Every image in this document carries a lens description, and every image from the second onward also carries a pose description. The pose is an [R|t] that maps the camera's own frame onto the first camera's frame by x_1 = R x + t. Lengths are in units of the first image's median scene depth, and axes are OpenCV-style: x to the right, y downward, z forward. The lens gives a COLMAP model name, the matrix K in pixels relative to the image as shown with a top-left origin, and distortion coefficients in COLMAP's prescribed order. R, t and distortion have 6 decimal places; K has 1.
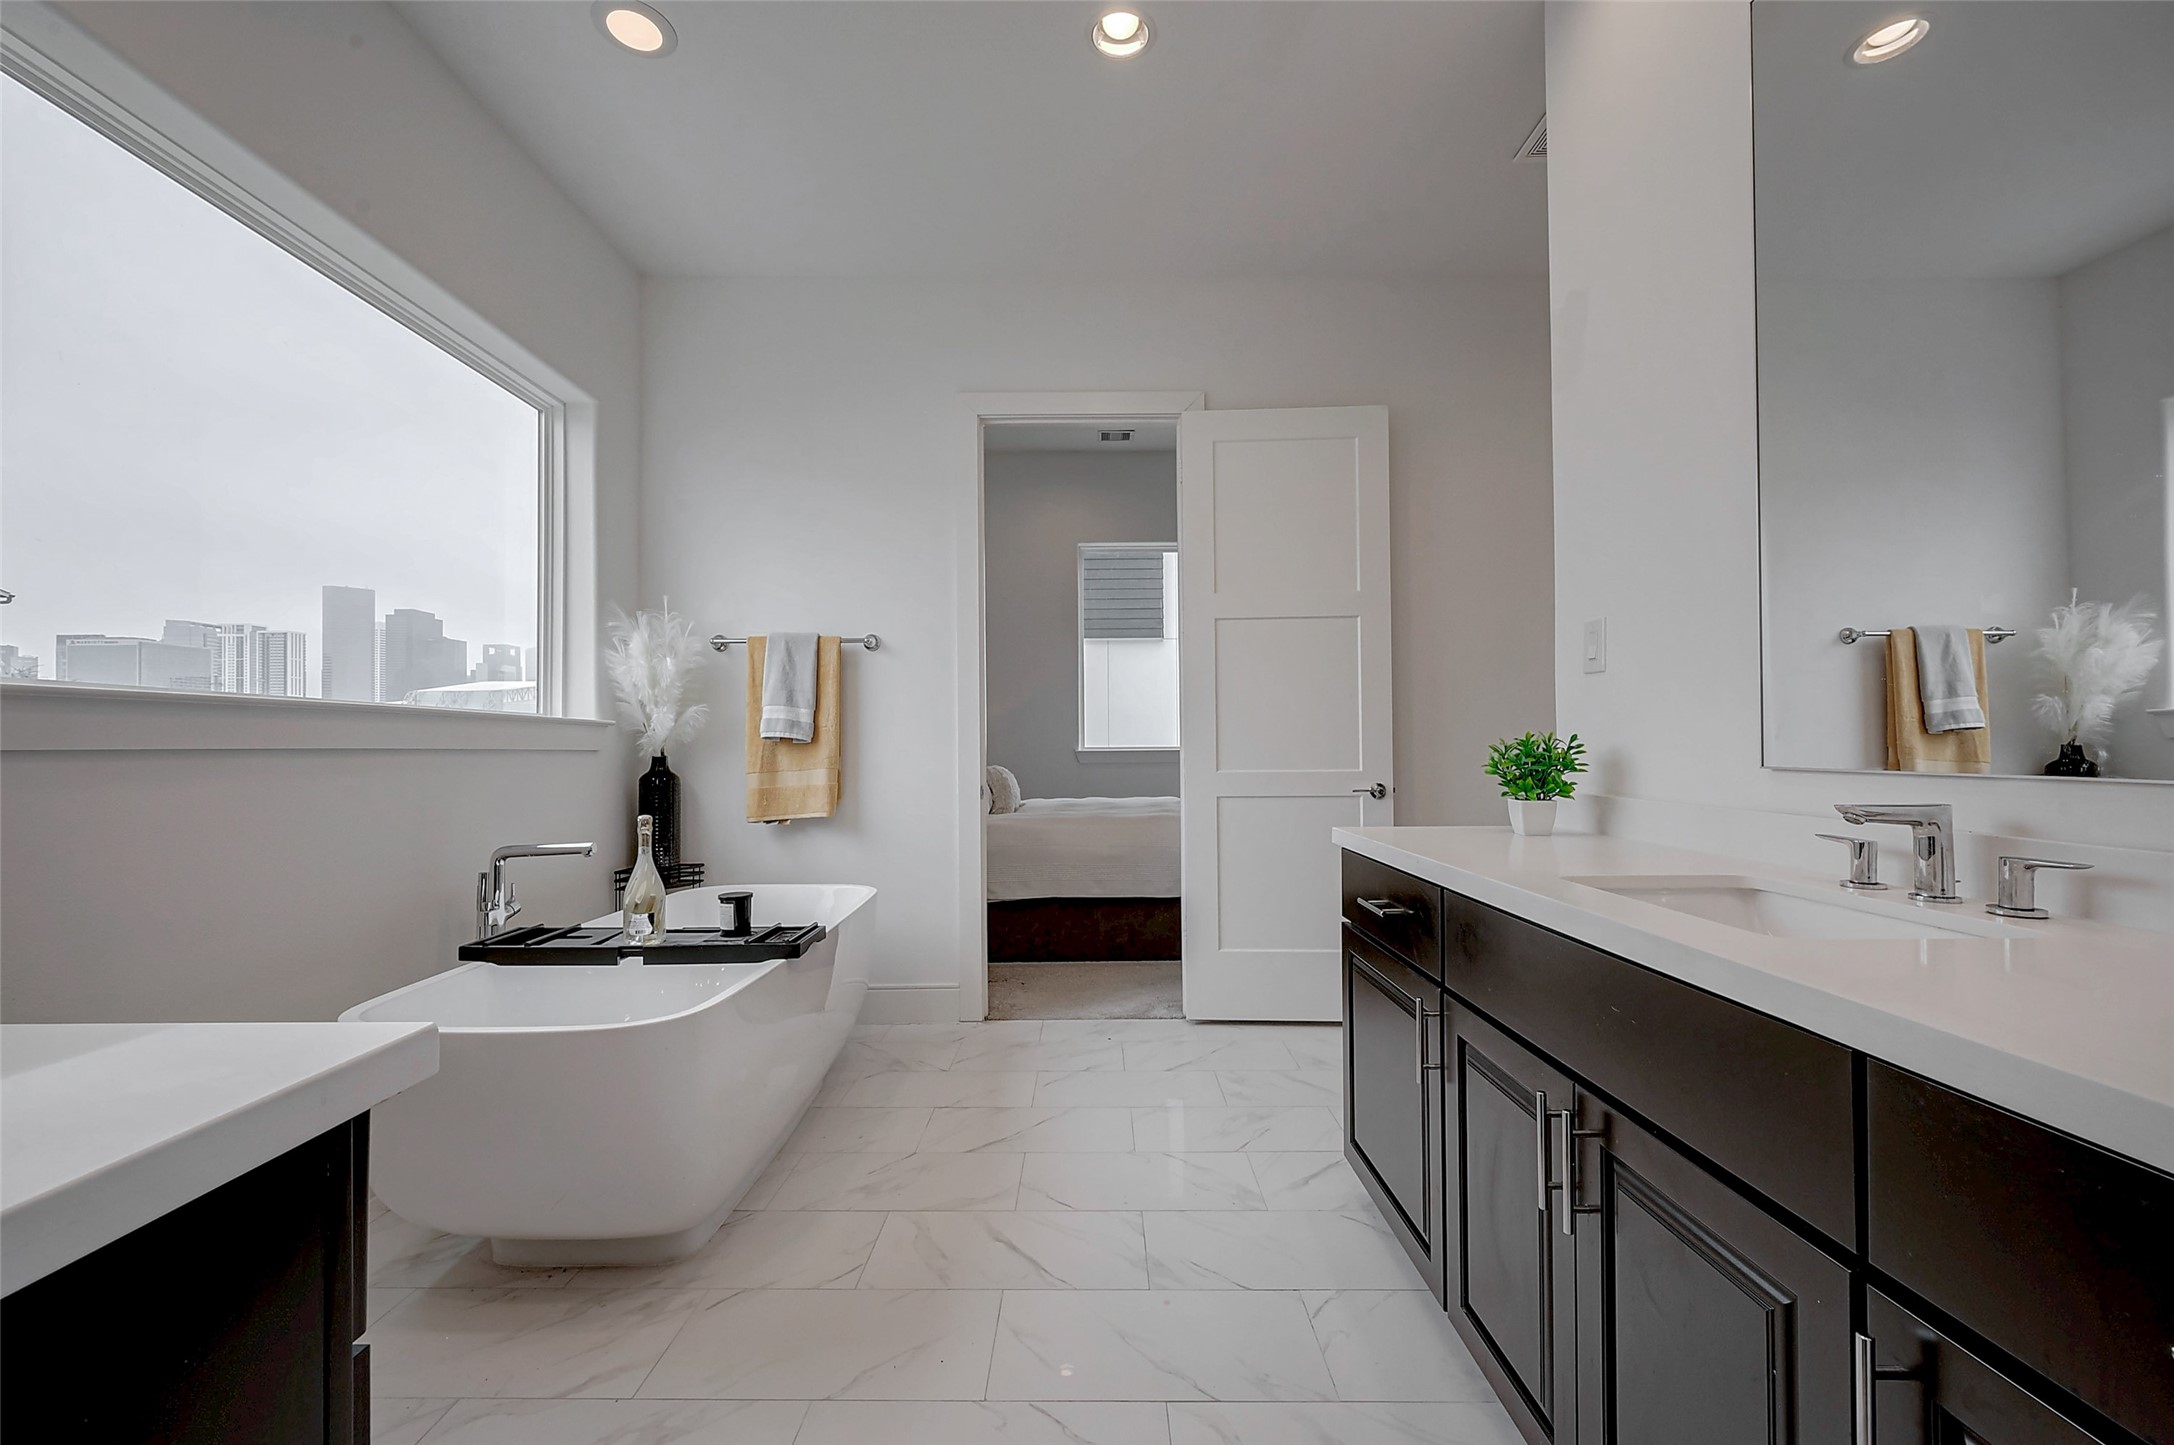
lens RADIAL K [[873.4, 0, 1093.1], [0, 873.4, 733.9], [0, 0, 1]] dist [0.001532, 0.000413]
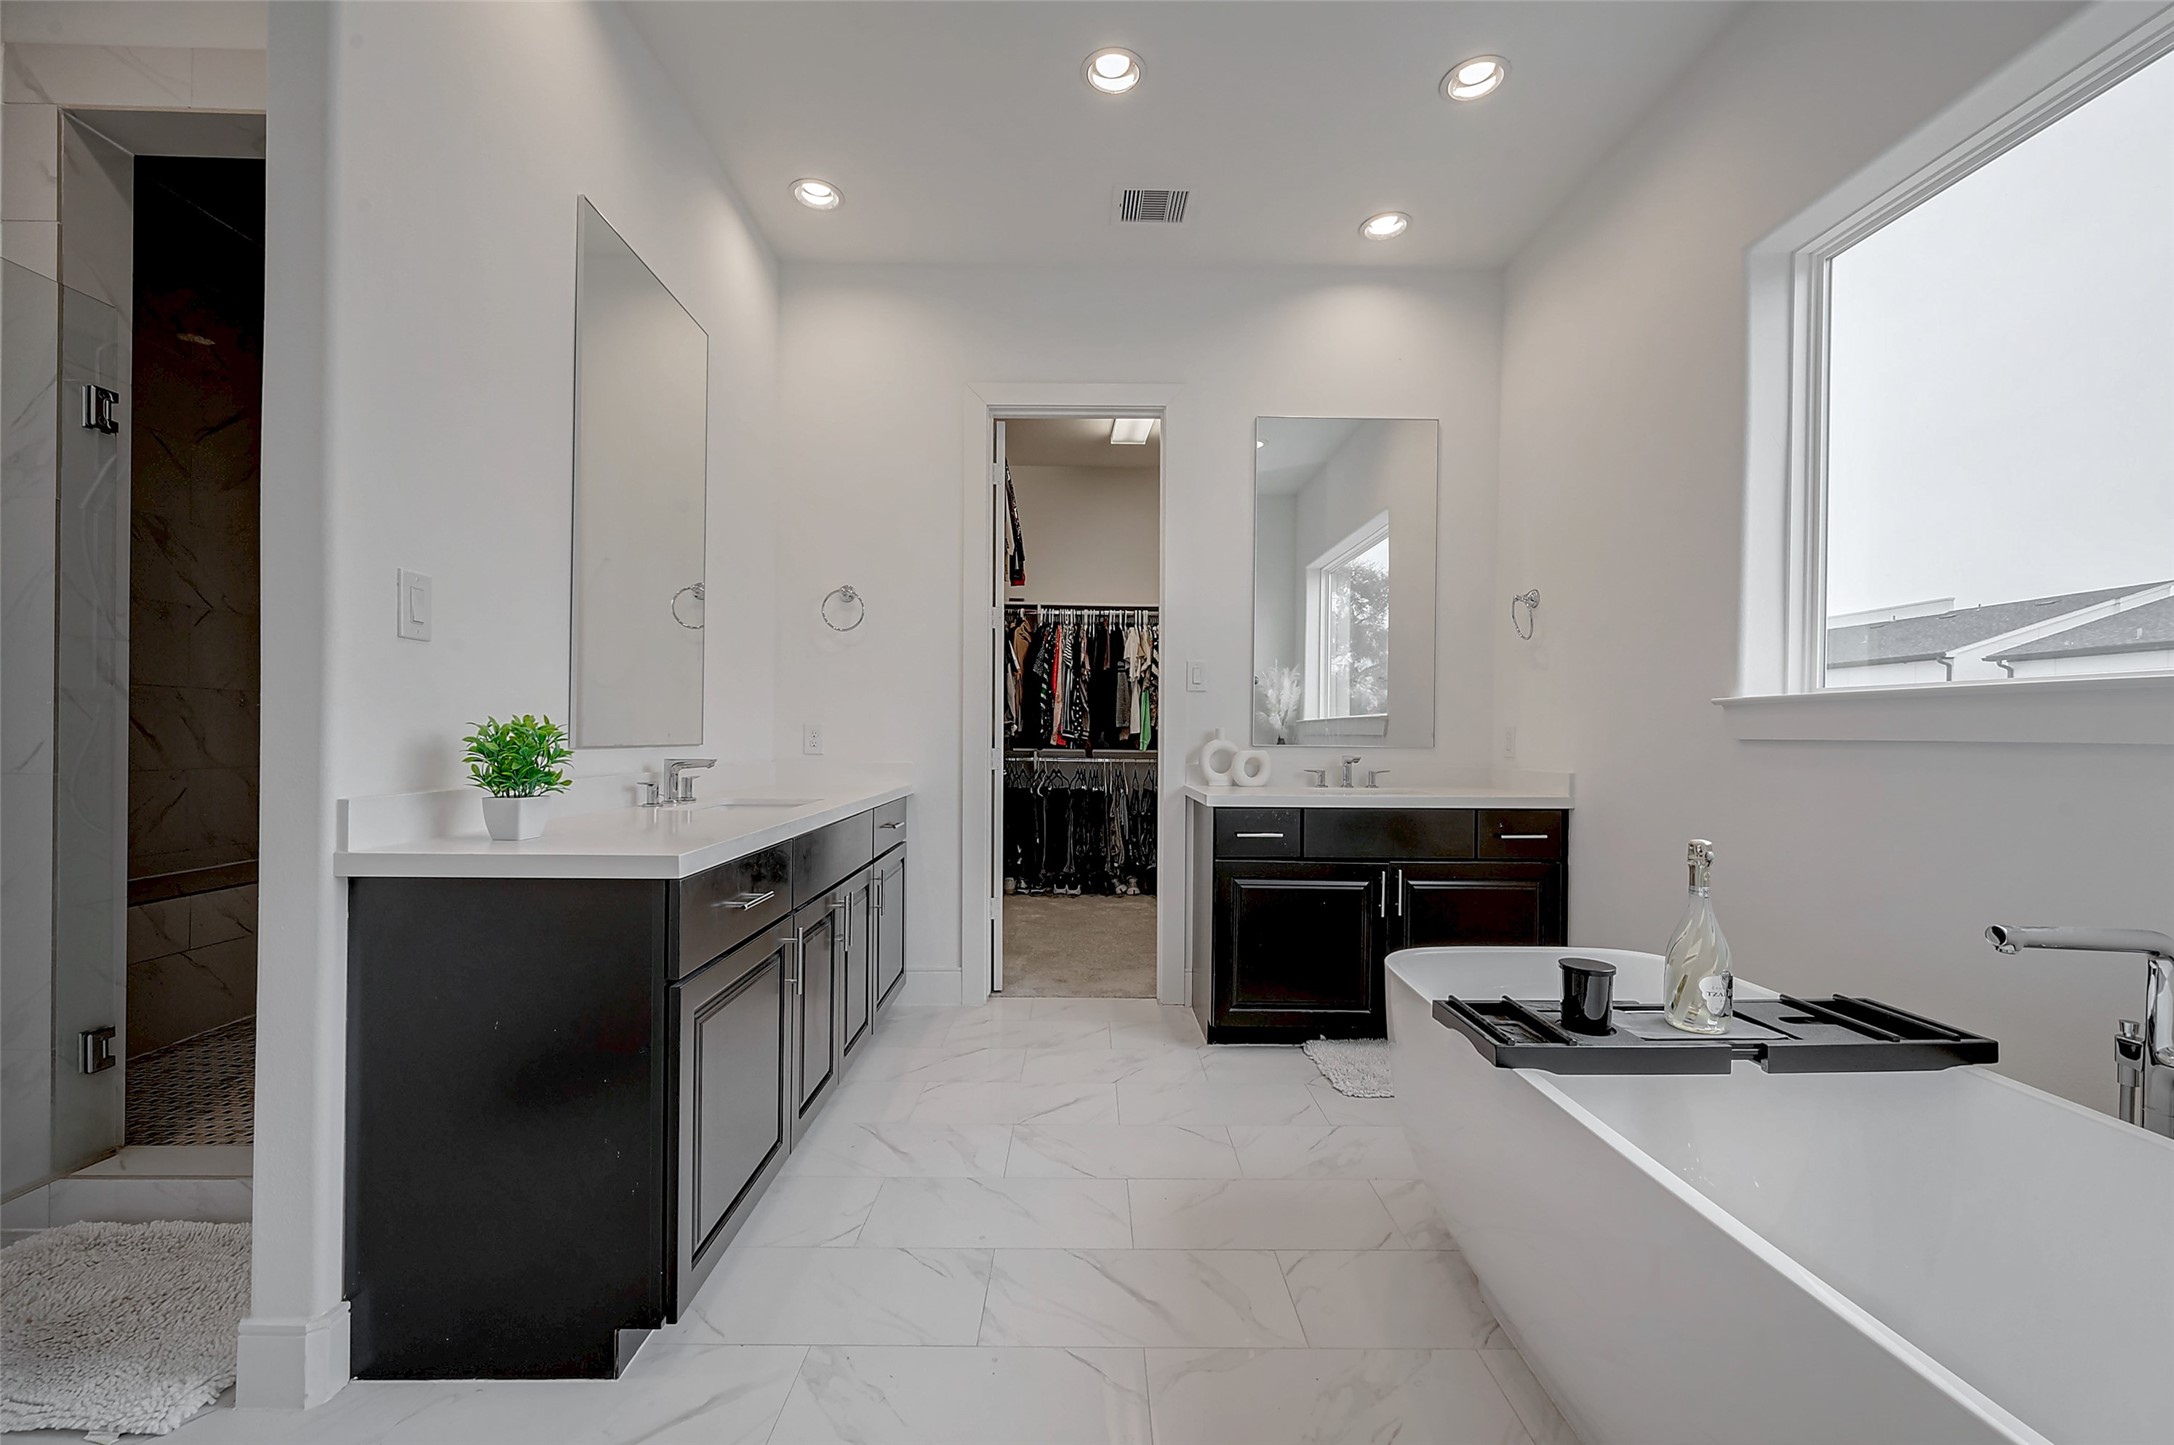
lens RADIAL K [[873.4, 0, 1093.1], [0, 873.4, 733.9], [0, 0, 1]] dist [0.001532, 0.000413]
pose [[-0.999923, -0.004799, -0.011422, -0.037950], [-0.004729, 0.999970, -0.006176, 0.020393], [0.011452, -0.006121, -0.999916, 1.987808]]
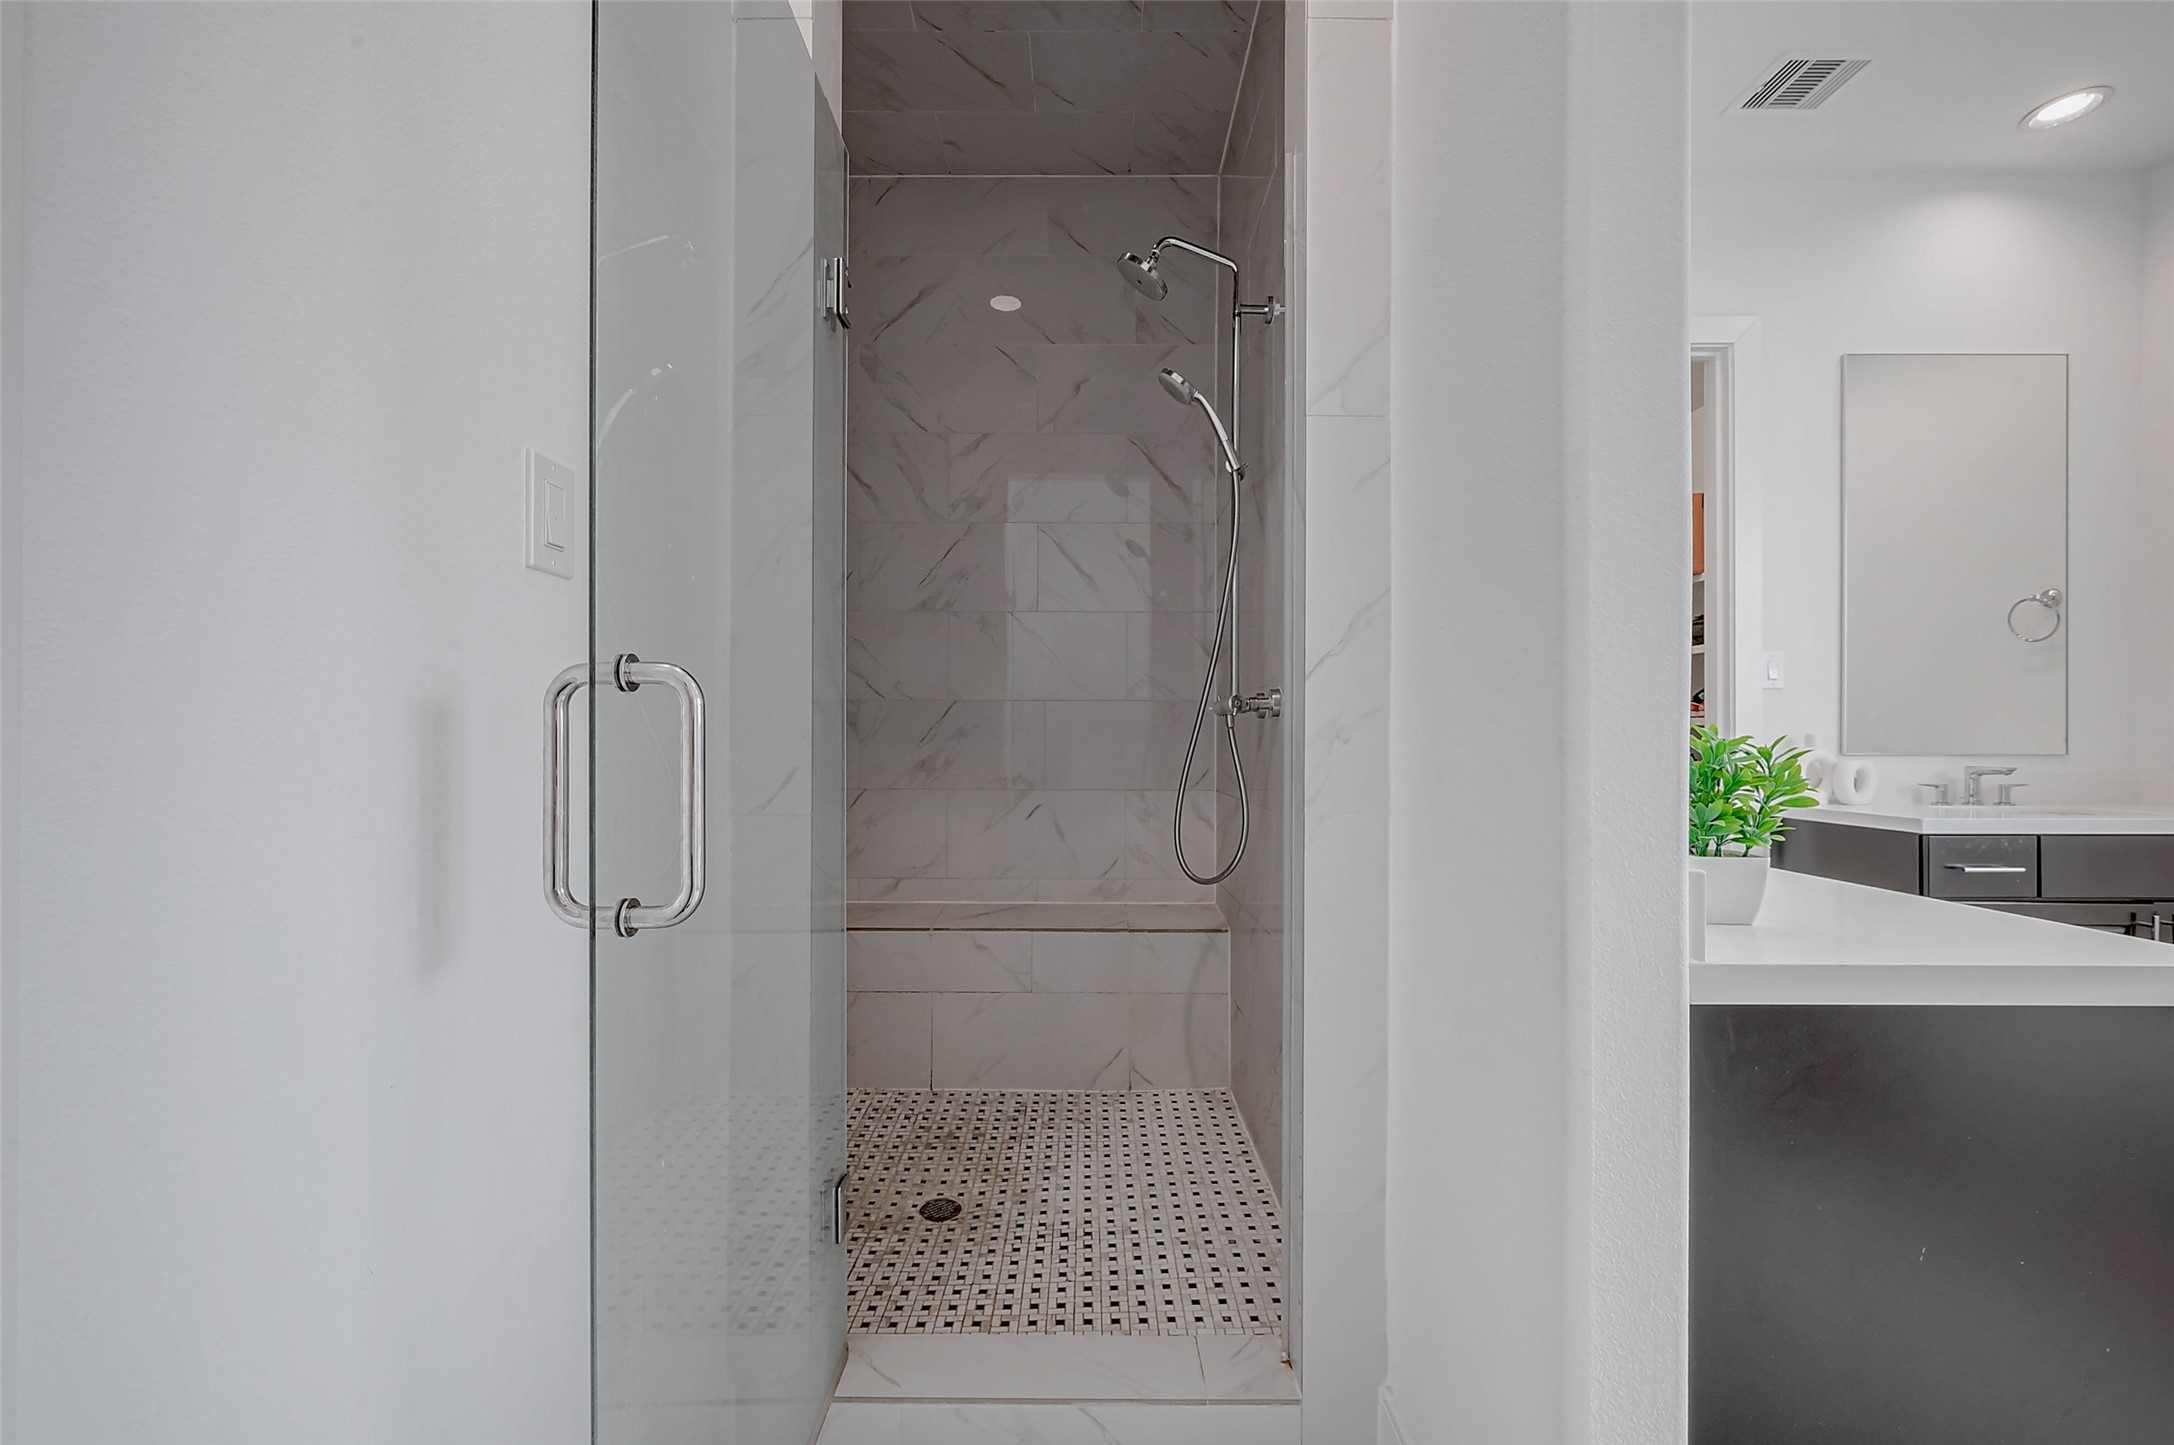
lens RADIAL K [[873.4, 0, 1093.1], [0, 873.4, 733.9], [0, 0, 1]] dist [0.001532, 0.000413]
pose [[-0.999991, 0.002157, 0.003562, 0.942609], [0.002120, 0.999945, -0.010311, 0.008981], [-0.003584, -0.010303, -0.999940, 1.651324]]
